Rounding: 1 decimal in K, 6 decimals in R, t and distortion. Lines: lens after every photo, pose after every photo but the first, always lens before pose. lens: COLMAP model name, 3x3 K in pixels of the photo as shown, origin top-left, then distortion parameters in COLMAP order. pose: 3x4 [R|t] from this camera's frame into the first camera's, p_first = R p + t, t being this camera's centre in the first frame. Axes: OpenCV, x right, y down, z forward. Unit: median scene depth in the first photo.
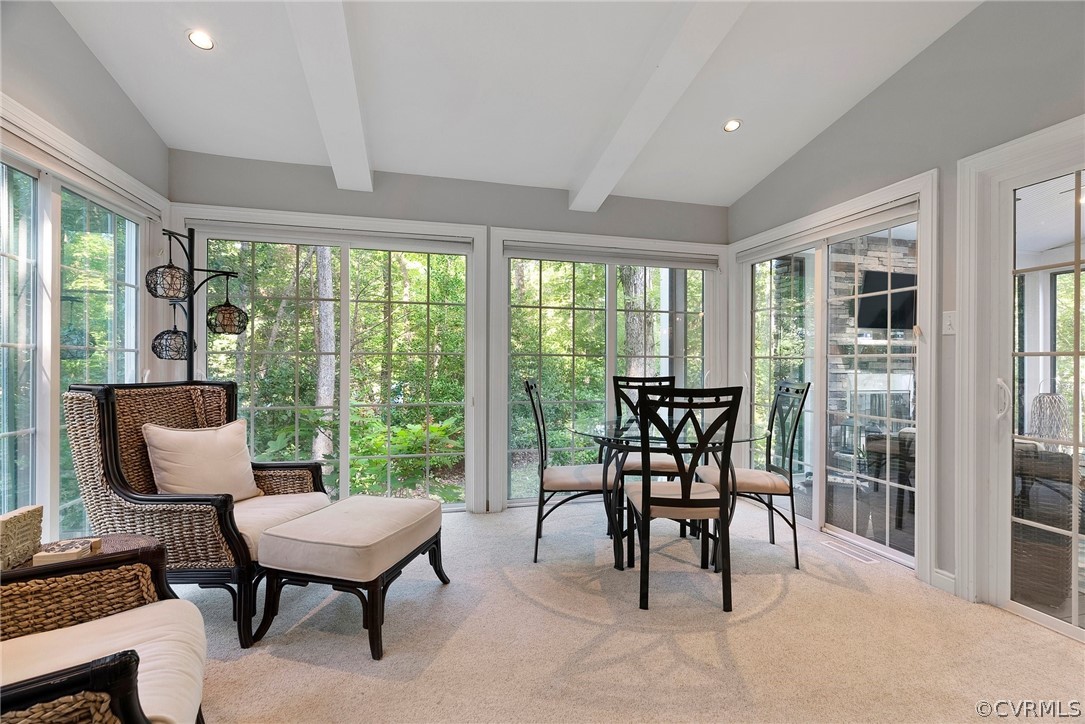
lens RADIAL K [[481.1, 0, 546.9], [0, 481.1, 365.3], [0, 0, 1]] dist [-0.001691, -0.000378]
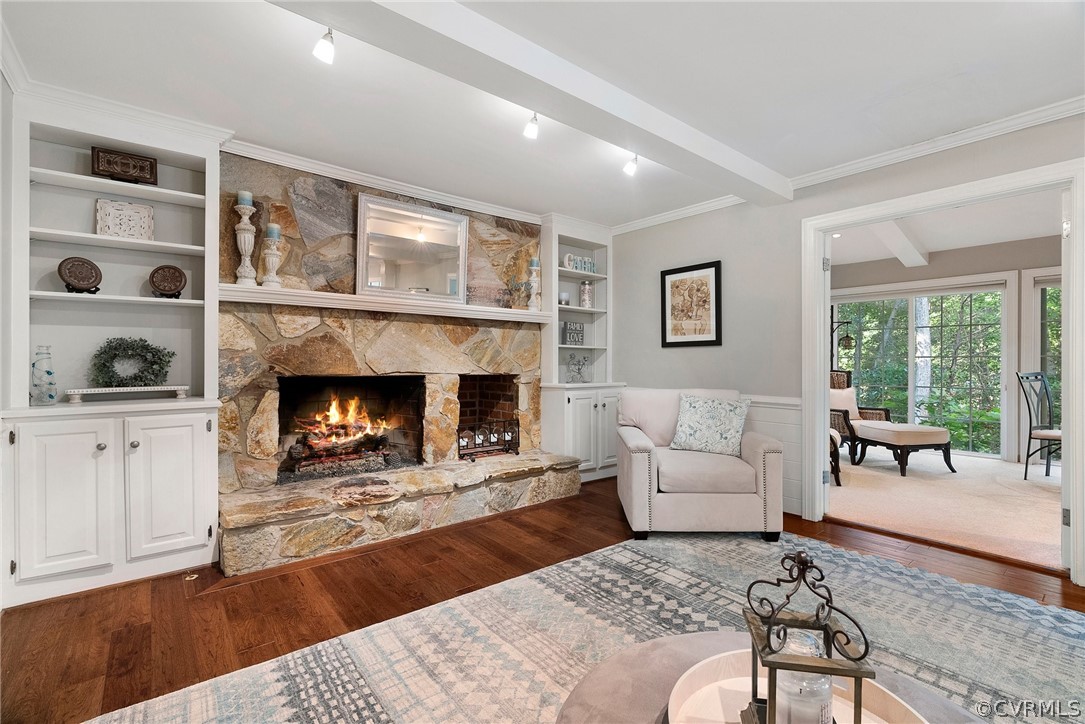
lens RADIAL K [[481.1, 0, 546.9], [0, 481.1, 365.3], [0, 0, 1]] dist [-0.001691, -0.000378]
pose [[0.411445, 0.001262, -0.911434, 0.948442], [-0.003056, 0.999995, 0.000005, 0.014352], [0.911430, 0.002784, 0.411446, -1.418027]]
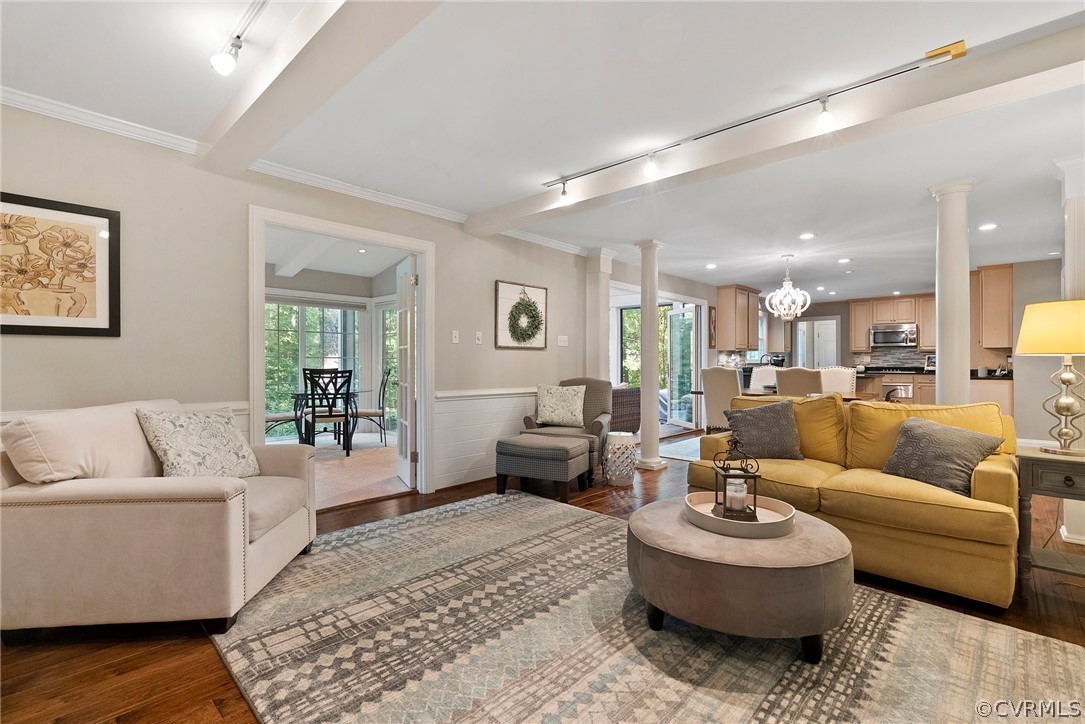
lens RADIAL K [[495.9, 0, 542.5], [0, 495.9, 362.0], [0, 0, 1]] dist [0.000983, 0.000123]
pose [[0.854420, -0.004213, 0.519566, -0.105584], [0.005951, 0.999981, -0.001678, 0.010949], [-0.519549, 0.004525, 0.854428, -1.710064]]
